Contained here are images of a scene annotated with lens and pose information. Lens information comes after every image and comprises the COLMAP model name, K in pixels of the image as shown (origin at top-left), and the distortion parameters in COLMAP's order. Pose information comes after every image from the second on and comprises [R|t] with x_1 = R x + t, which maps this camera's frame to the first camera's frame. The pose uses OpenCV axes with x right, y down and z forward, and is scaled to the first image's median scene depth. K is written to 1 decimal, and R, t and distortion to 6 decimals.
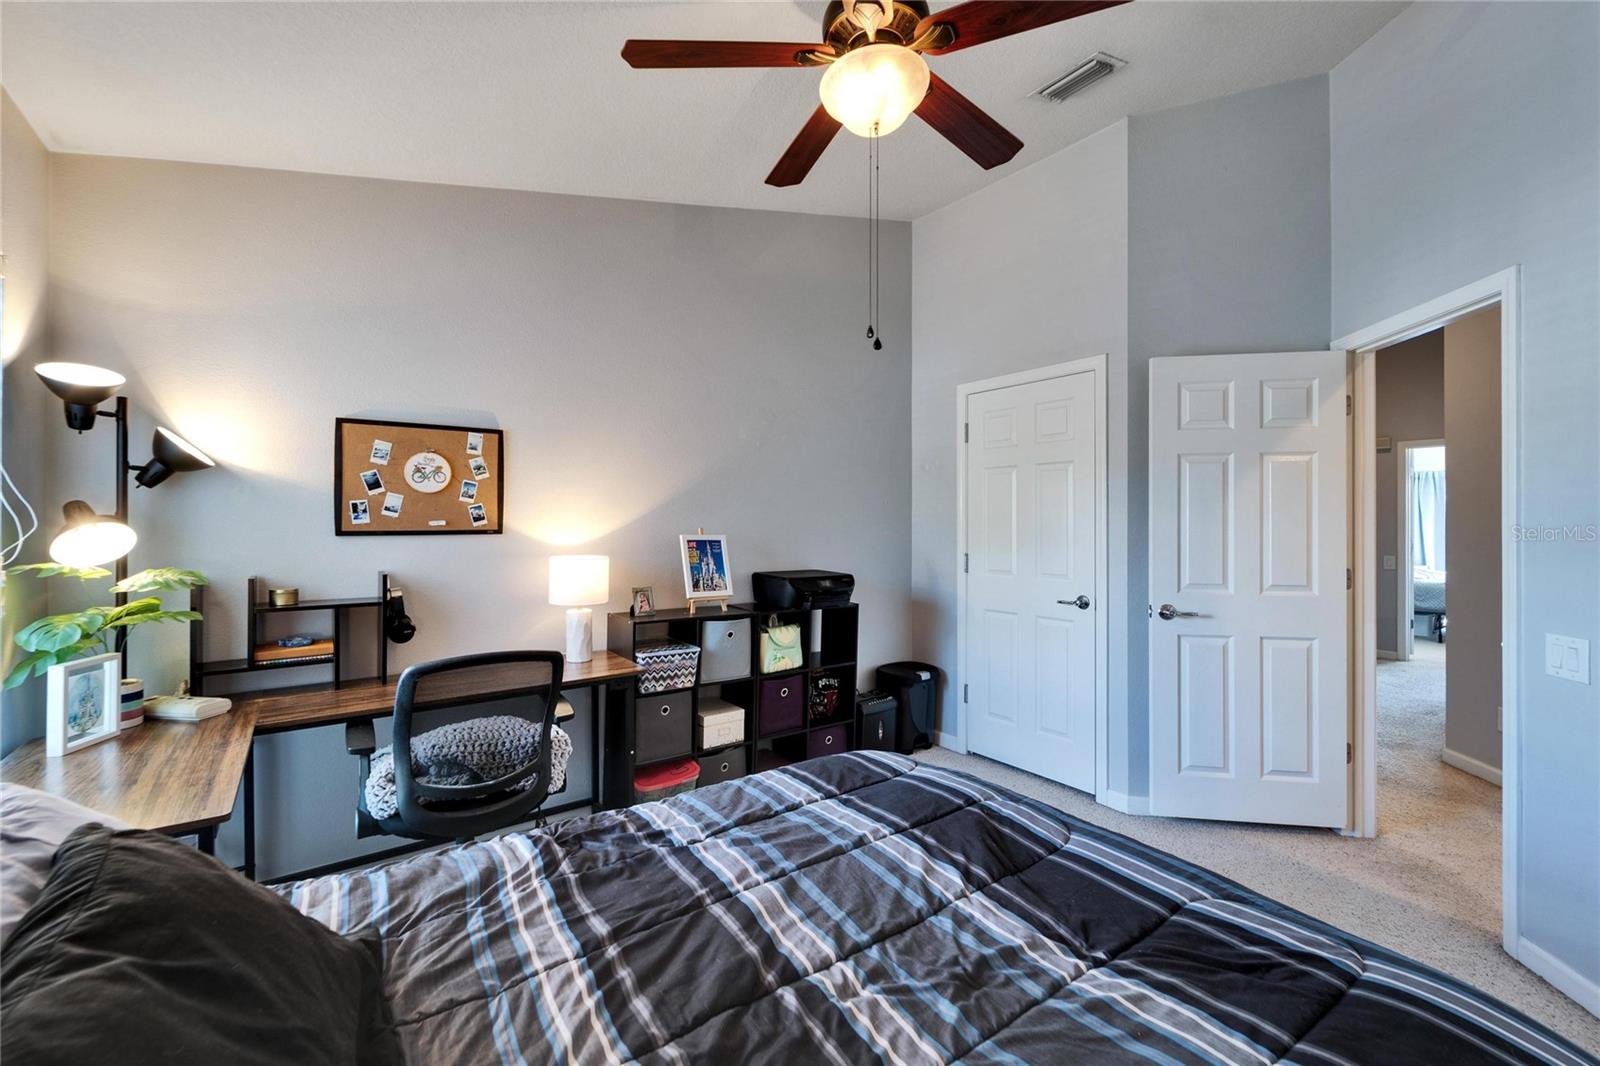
lens RADIAL K [[676.2, 0, 792.8], [0, 676.2, 528.0], [0, 0, 1]] dist [0.002457, -0.002839]
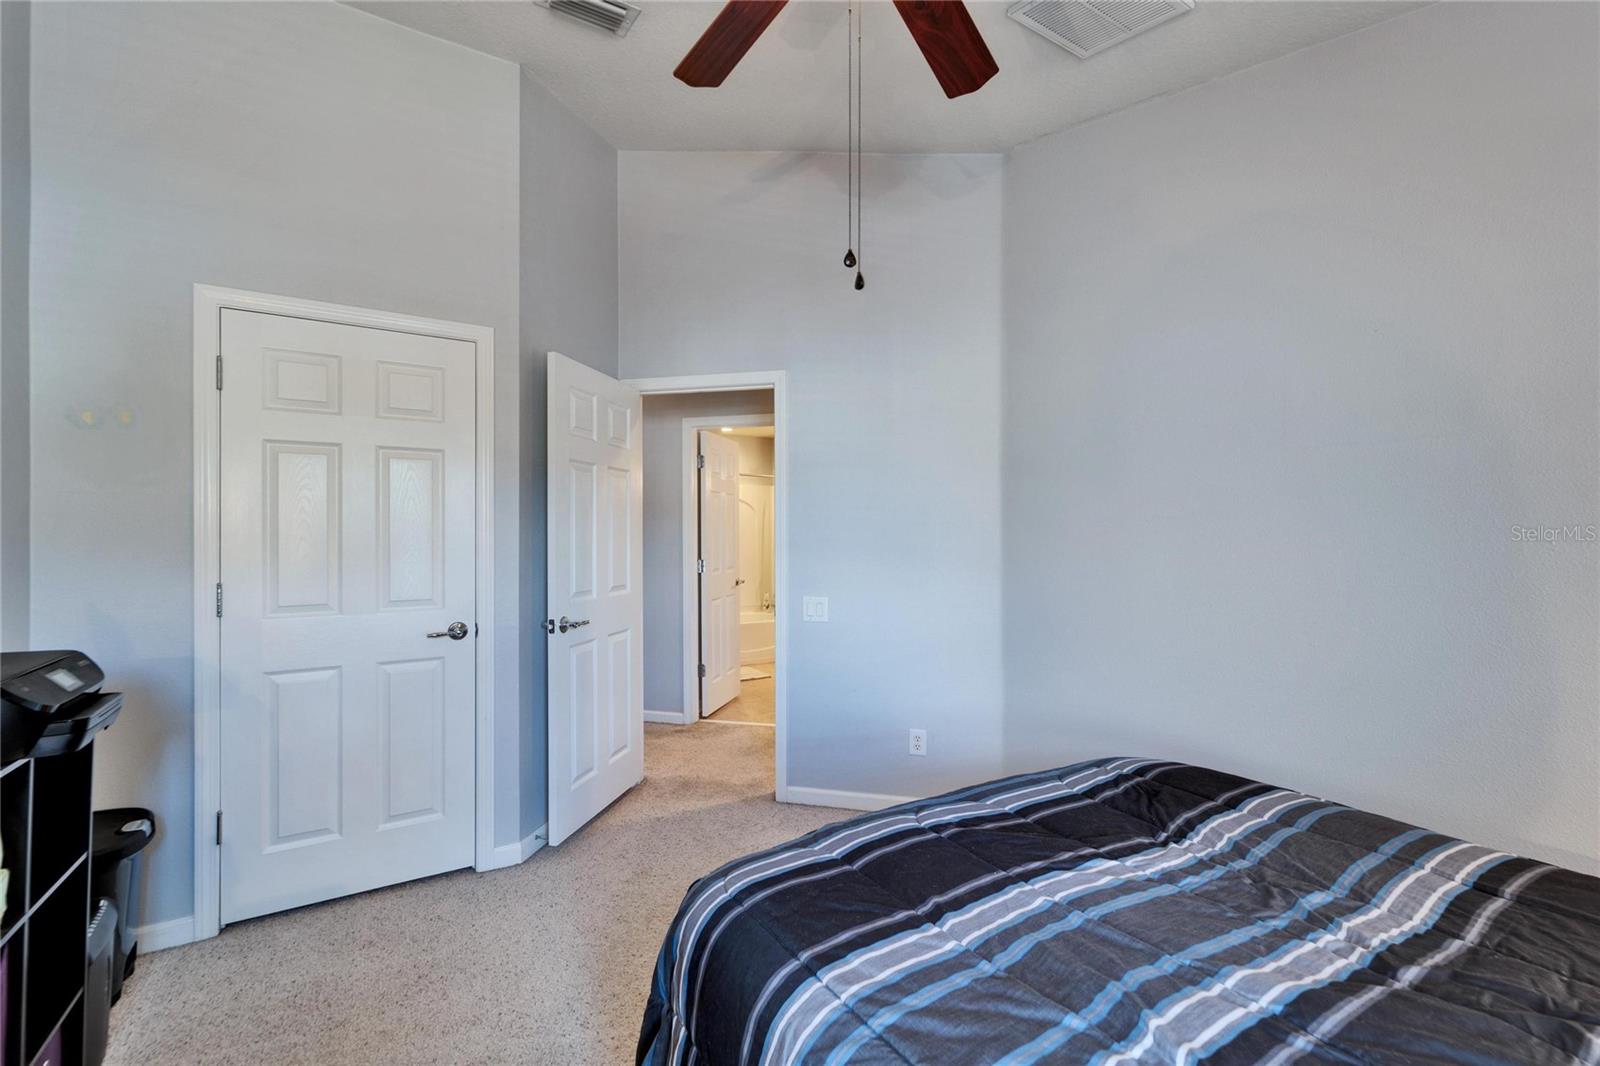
lens RADIAL K [[670.9, 0, 796.3], [0, 670.9, 521.6], [0, 0, 1]] dist [-0.000368, -0.000476]
pose [[0.058825, 0.017648, 0.998112, -0.359497], [0.010014, 0.999783, -0.018267, 0.001175], [-0.998218, 0.011069, 0.058635, 0.612954]]
